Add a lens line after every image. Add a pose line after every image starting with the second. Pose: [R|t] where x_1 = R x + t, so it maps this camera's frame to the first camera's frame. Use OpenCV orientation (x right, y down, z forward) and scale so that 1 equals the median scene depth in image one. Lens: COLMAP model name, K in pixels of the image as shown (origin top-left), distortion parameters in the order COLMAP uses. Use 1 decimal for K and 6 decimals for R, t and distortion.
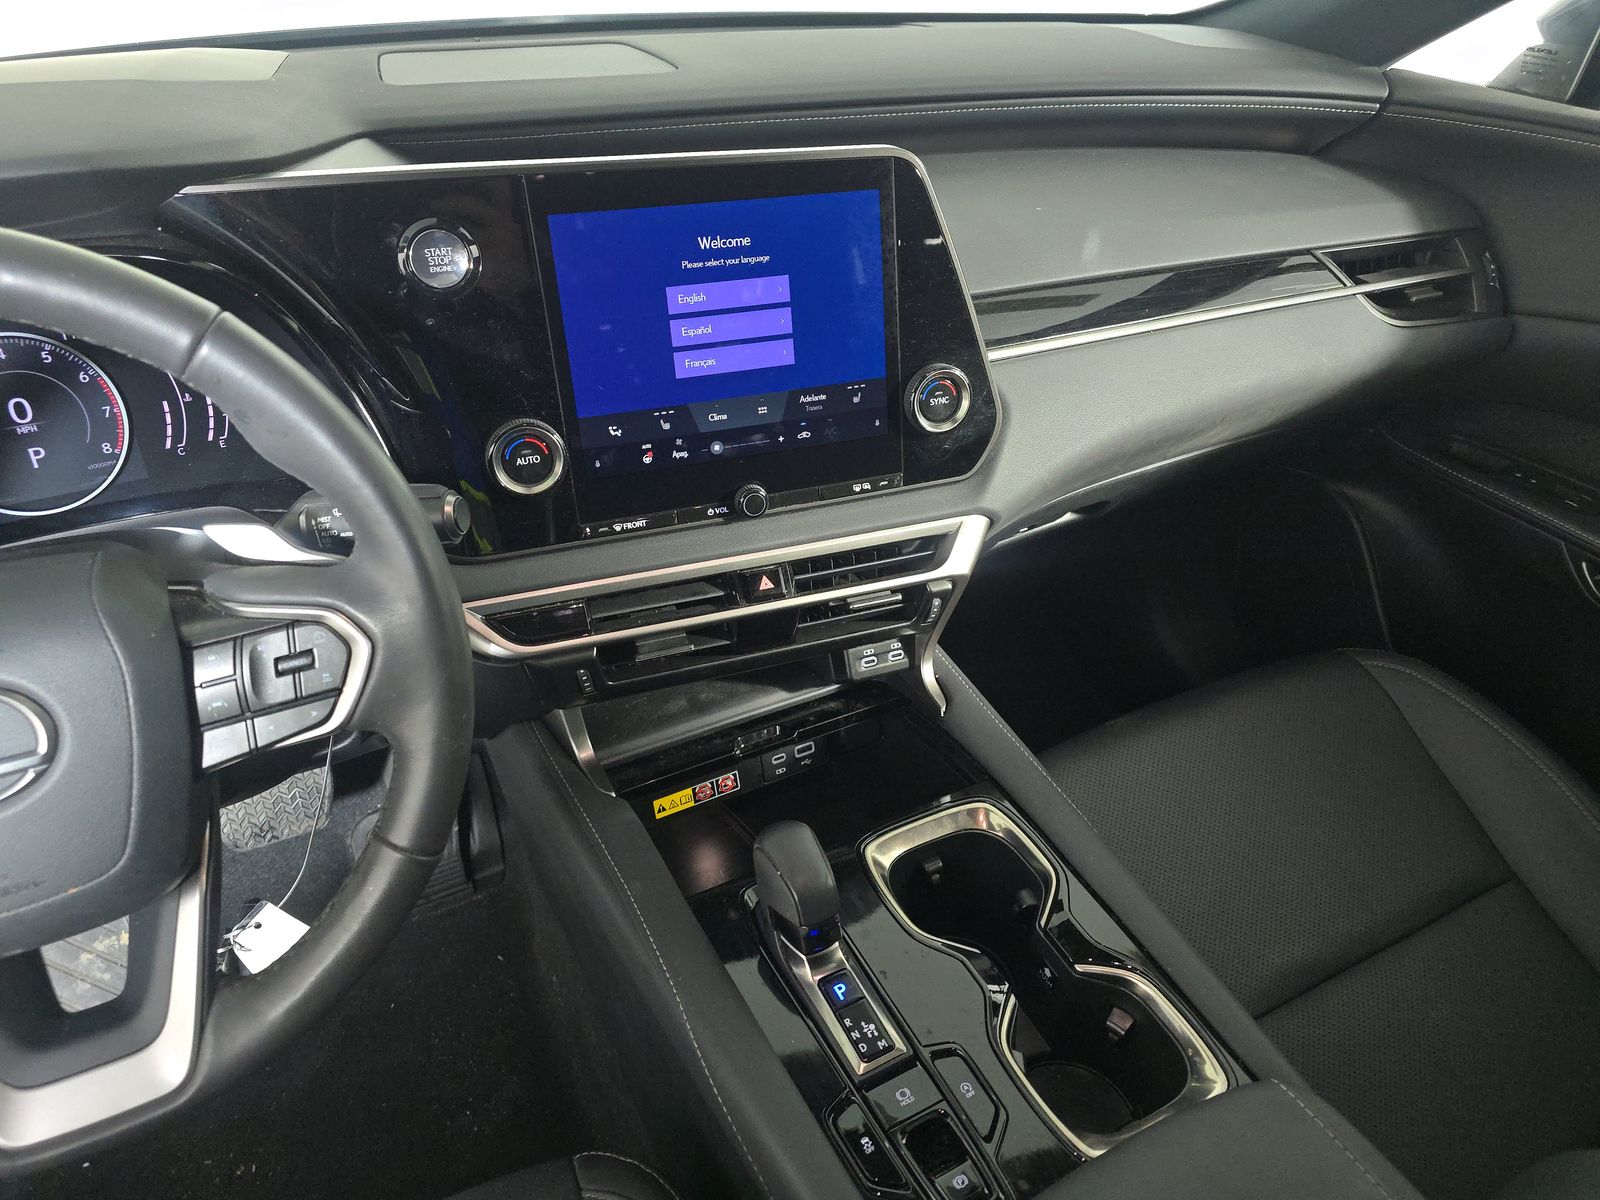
lens RADIAL K [[1060.1, 0, 800.0], [0, 1060.1, 600.0], [0, 0, 1]] dist [-0.002493, -0.003219]
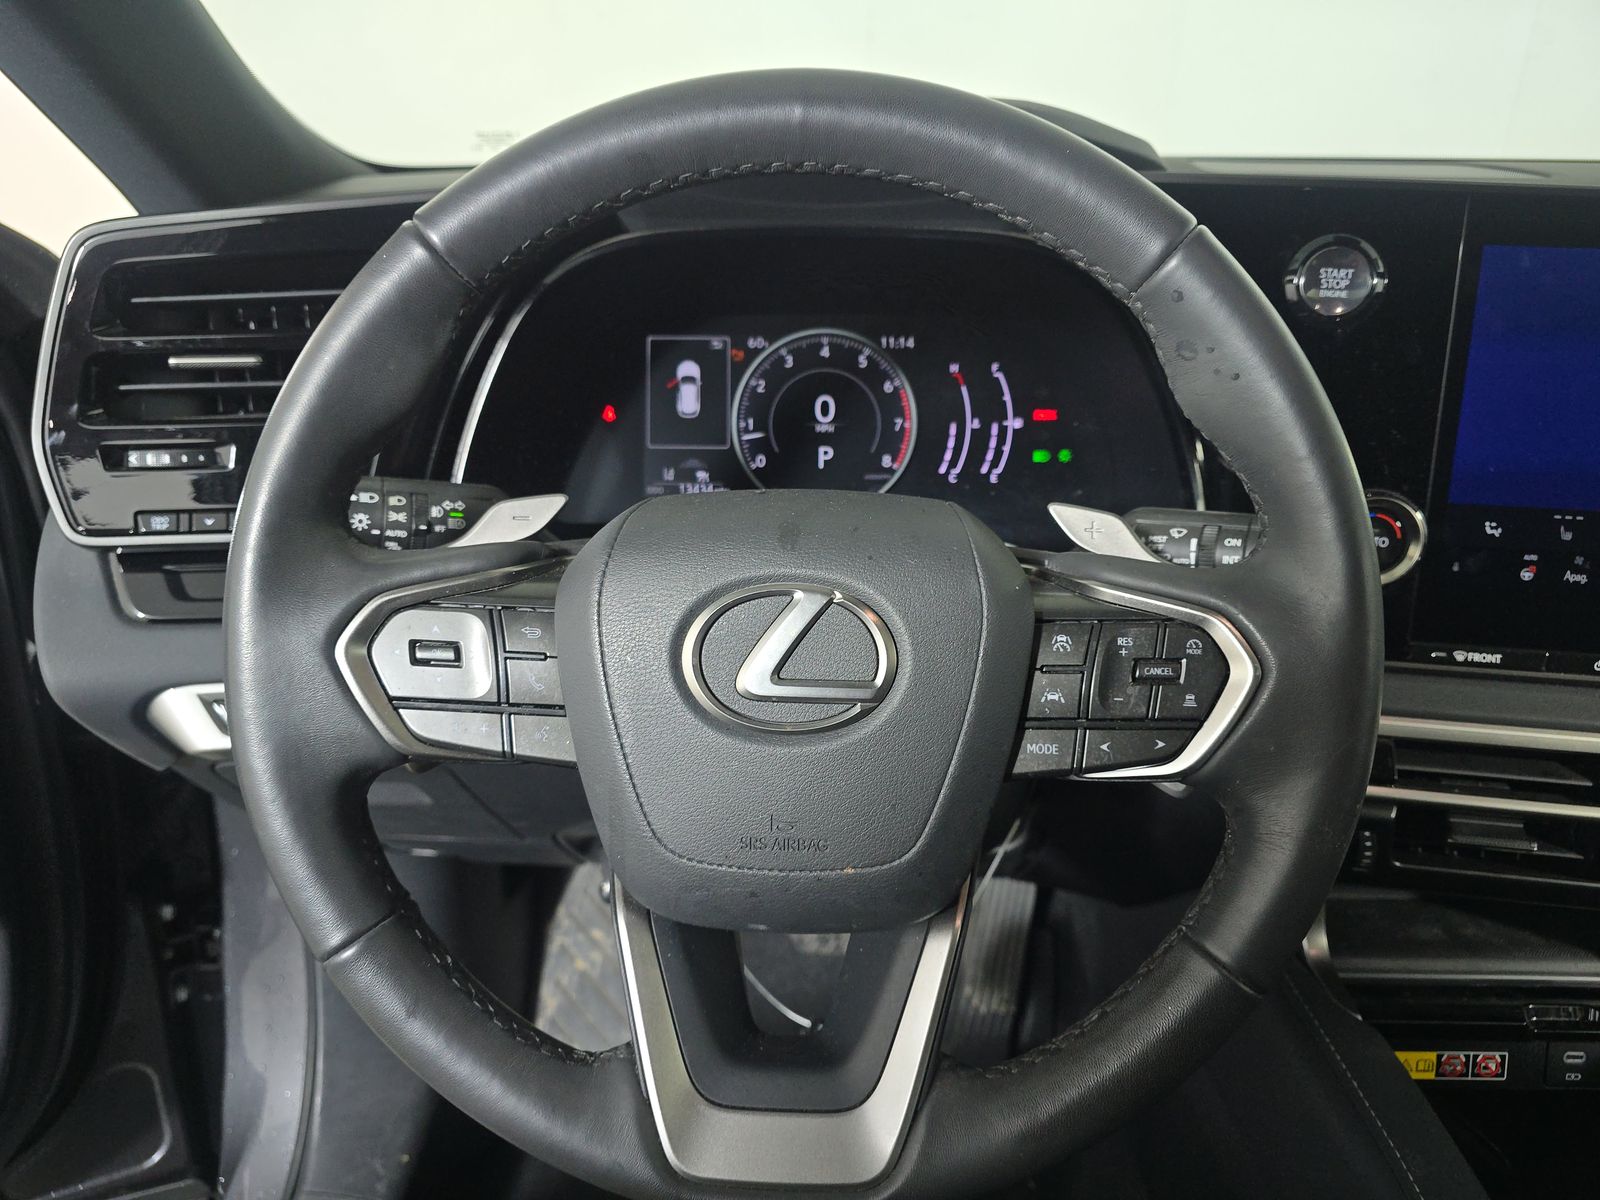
lens RADIAL K [[1060.1, 0, 800.0], [0, 1060.1, 600.0], [0, 0, 1]] dist [-0.002493, -0.003219]
pose [[0.880369, 0.175152, -0.440763, -0.279776], [-0.270835, 0.948549, -0.164022, 0.154073], [0.389356, 0.263774, 0.882511, 0.157267]]
